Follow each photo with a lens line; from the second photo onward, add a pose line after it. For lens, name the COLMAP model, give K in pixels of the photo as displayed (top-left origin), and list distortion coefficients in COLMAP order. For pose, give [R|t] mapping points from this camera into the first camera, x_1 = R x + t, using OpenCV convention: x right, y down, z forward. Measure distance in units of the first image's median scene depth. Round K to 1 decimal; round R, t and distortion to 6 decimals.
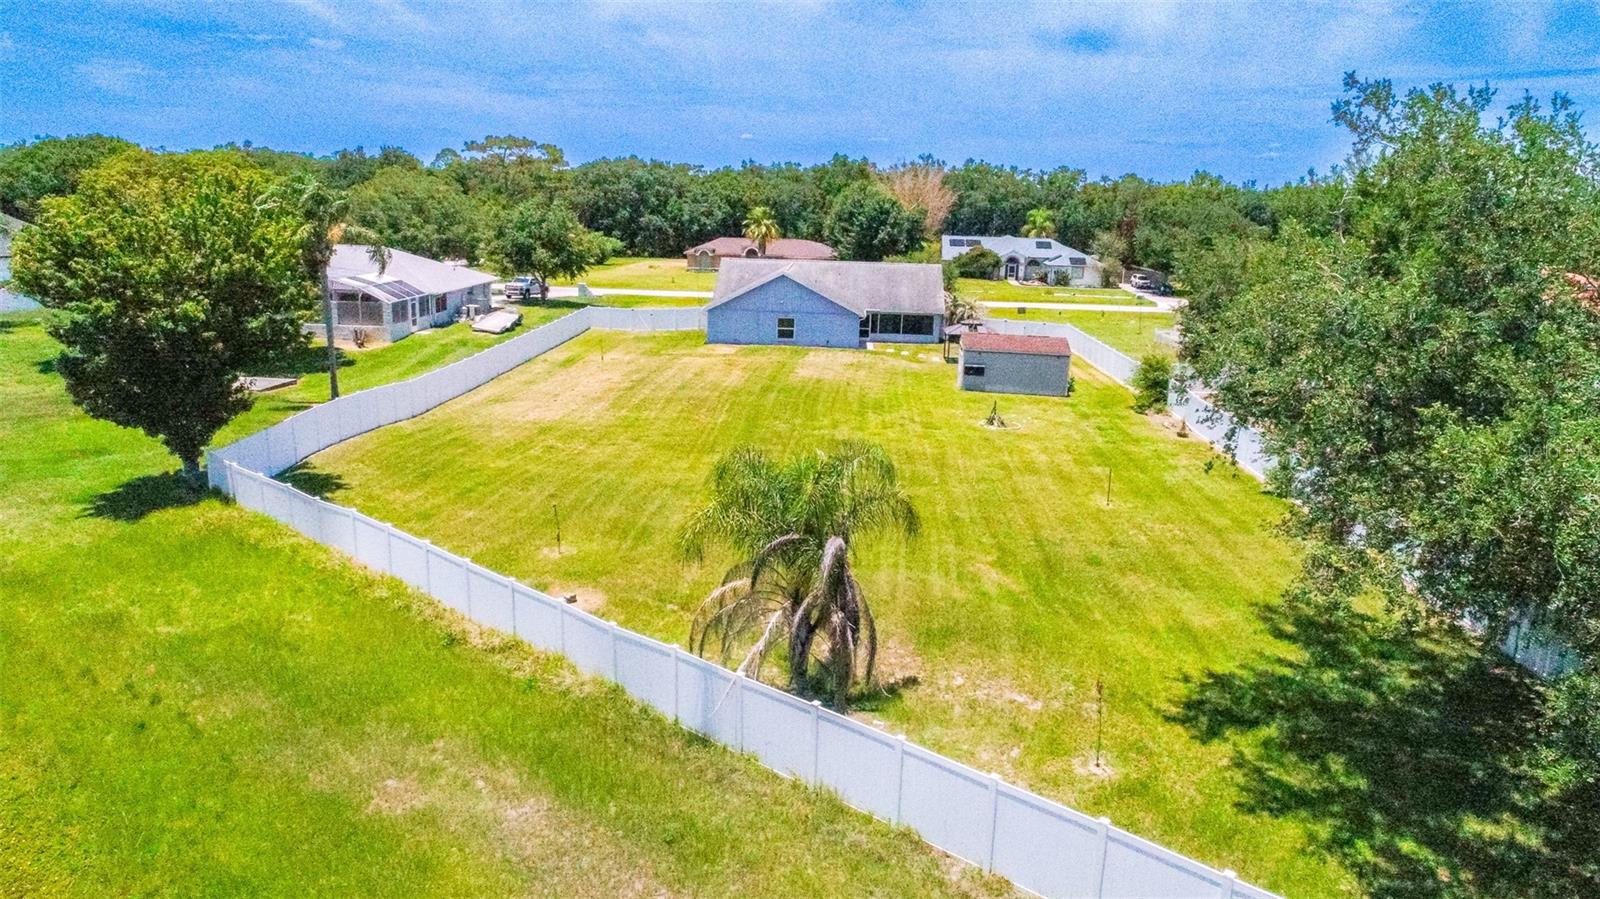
lens RADIAL K [[1061.9, 0, 790.6], [0, 1061.9, 451.7], [0, 0, 1]] dist [0.000390, 0.000210]
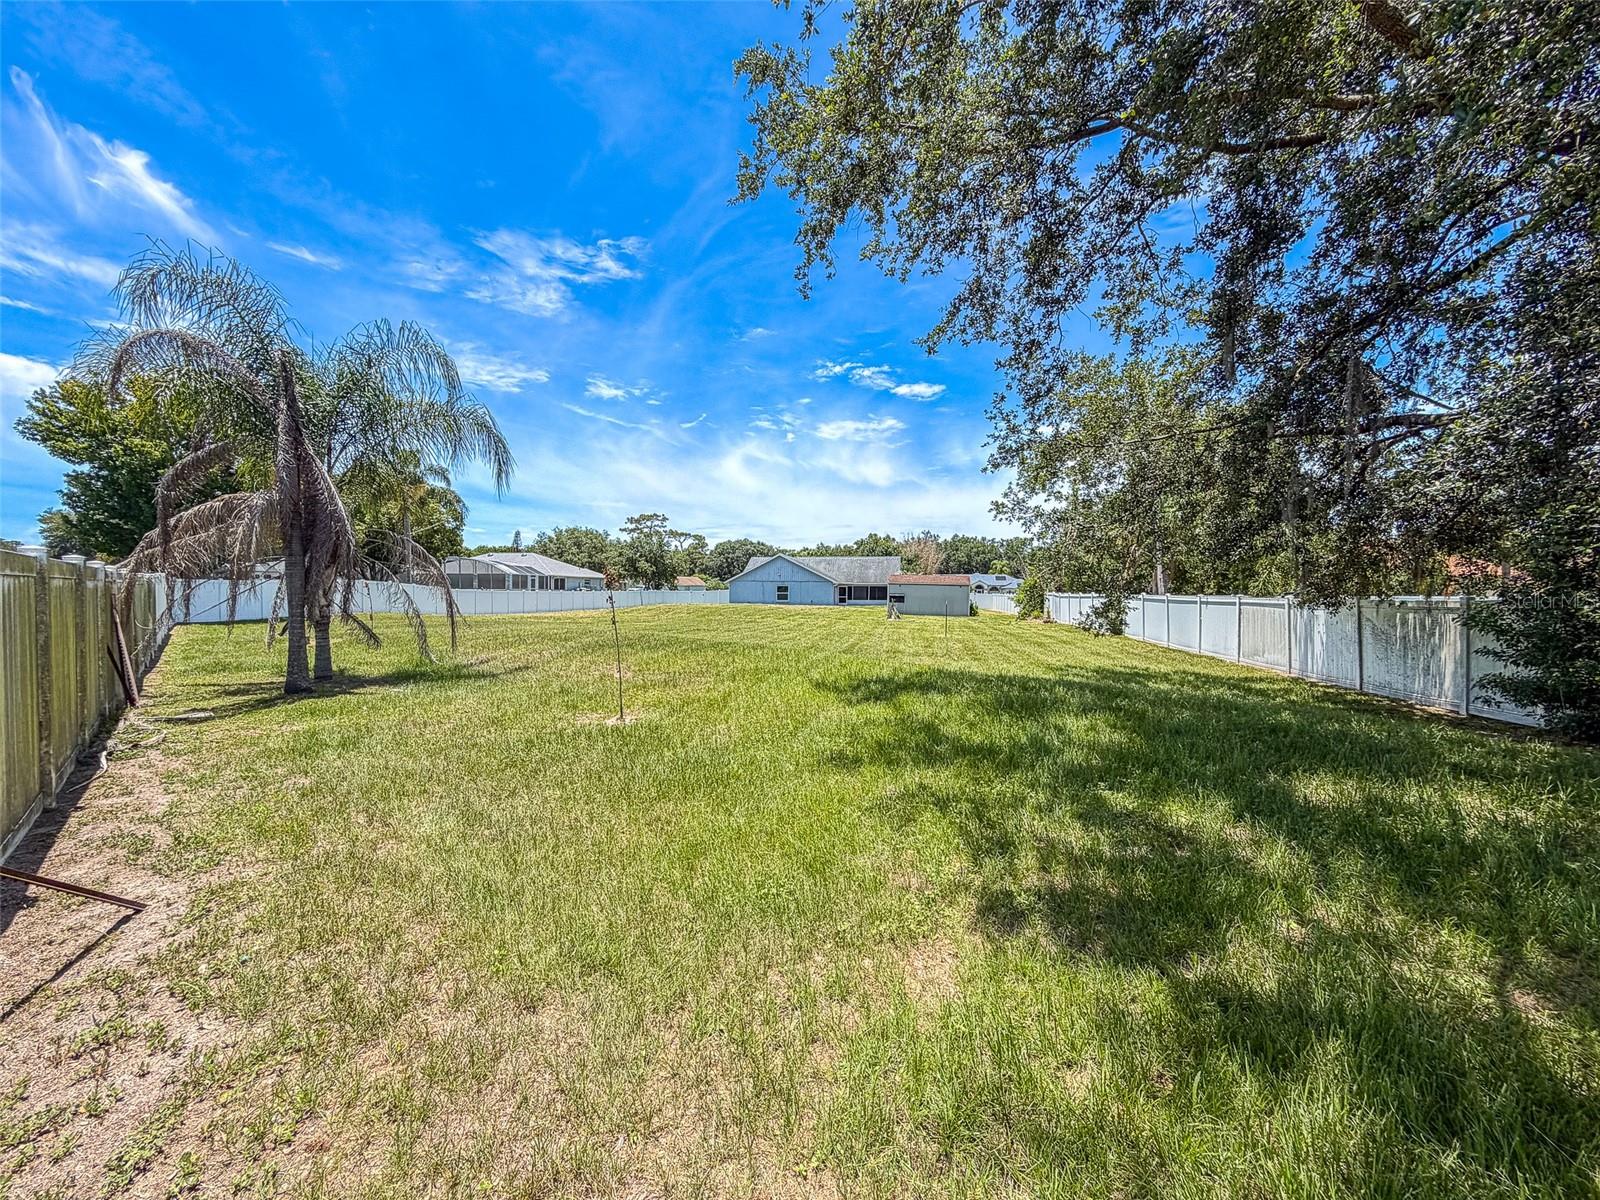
lens RADIAL K [[632.7, 0, 800.0], [0, 632.7, 600.0], [0, 0, 1]] dist [-0.000991, -0.000084]
pose [[0.991872, -0.022808, -0.125177, 0.118488], [-0.006607, 0.973244, -0.229681, 0.083861], [0.127066, 0.228641, 0.965183, 0.172585]]
